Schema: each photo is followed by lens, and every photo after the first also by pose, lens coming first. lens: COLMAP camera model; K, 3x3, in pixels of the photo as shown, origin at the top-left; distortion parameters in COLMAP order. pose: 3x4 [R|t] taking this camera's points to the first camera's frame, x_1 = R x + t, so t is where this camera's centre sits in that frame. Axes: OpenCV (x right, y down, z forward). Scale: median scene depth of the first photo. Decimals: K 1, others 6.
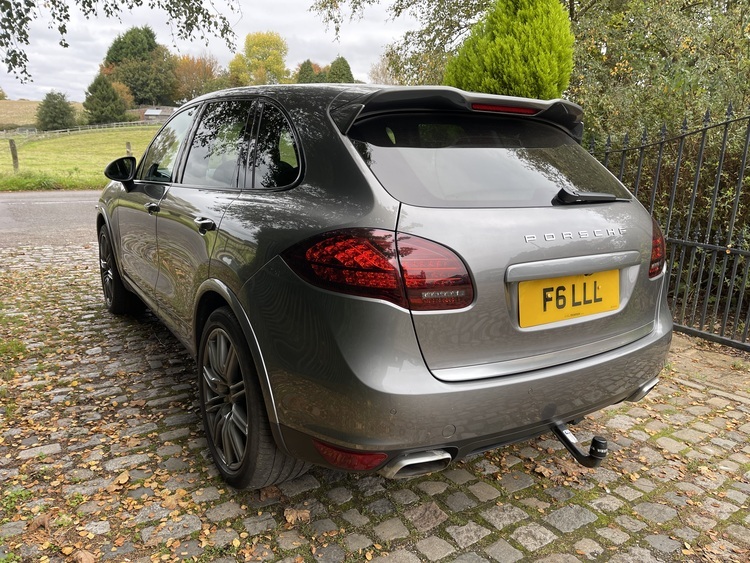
lens RADIAL K [[569.1, 0, 374.1], [0, 569.1, 275.8], [0, 0, 1]] dist [0.099573, -0.127494]
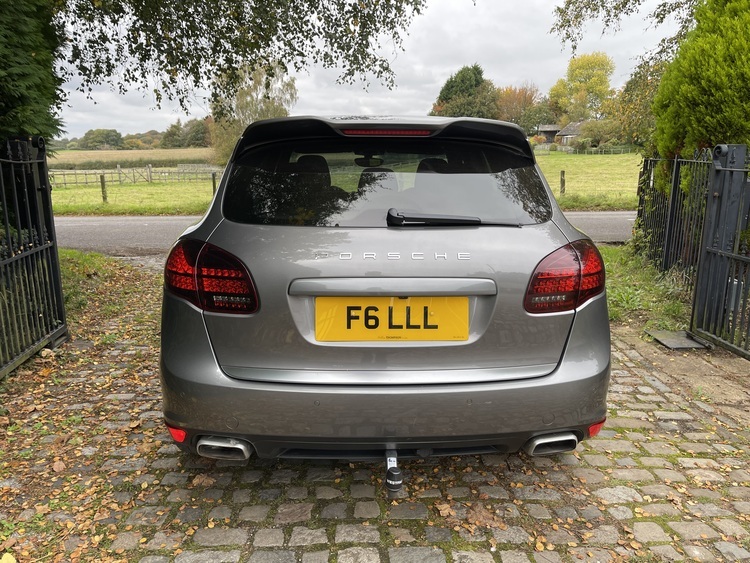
lens RADIAL K [[569.1, 0, 374.1], [0, 569.1, 275.8], [0, 0, 1]] dist [0.099573, -0.127494]
pose [[0.855625, 0.068205, -0.513083, 0.568190], [-0.090034, 0.995780, -0.017771, -0.012054], [0.509706, 0.061400, 0.858155, 0.099071]]
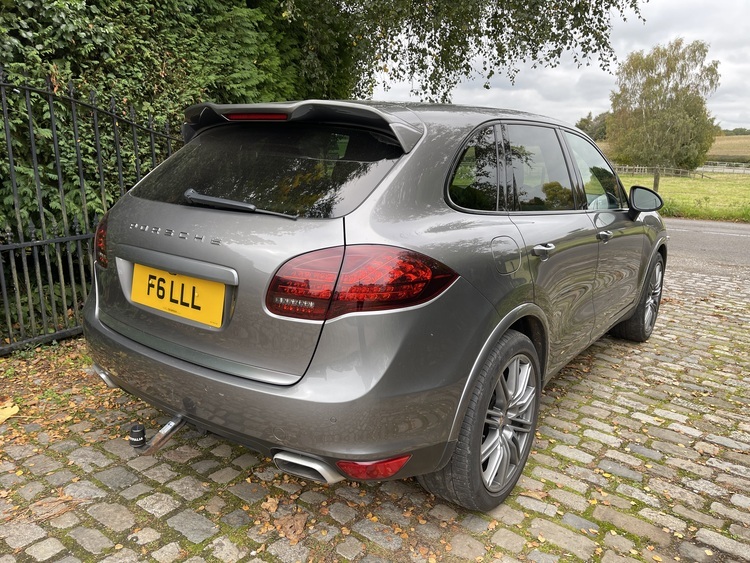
lens RADIAL K [[569.1, 0, 374.1], [0, 569.1, 275.8], [0, 0, 1]] dist [0.099573, -0.127494]
pose [[0.348820, 0.177916, -0.920147, 0.994025], [-0.229194, 0.968197, 0.100321, -0.126727], [0.908732, 0.175898, 0.378504, 0.647753]]
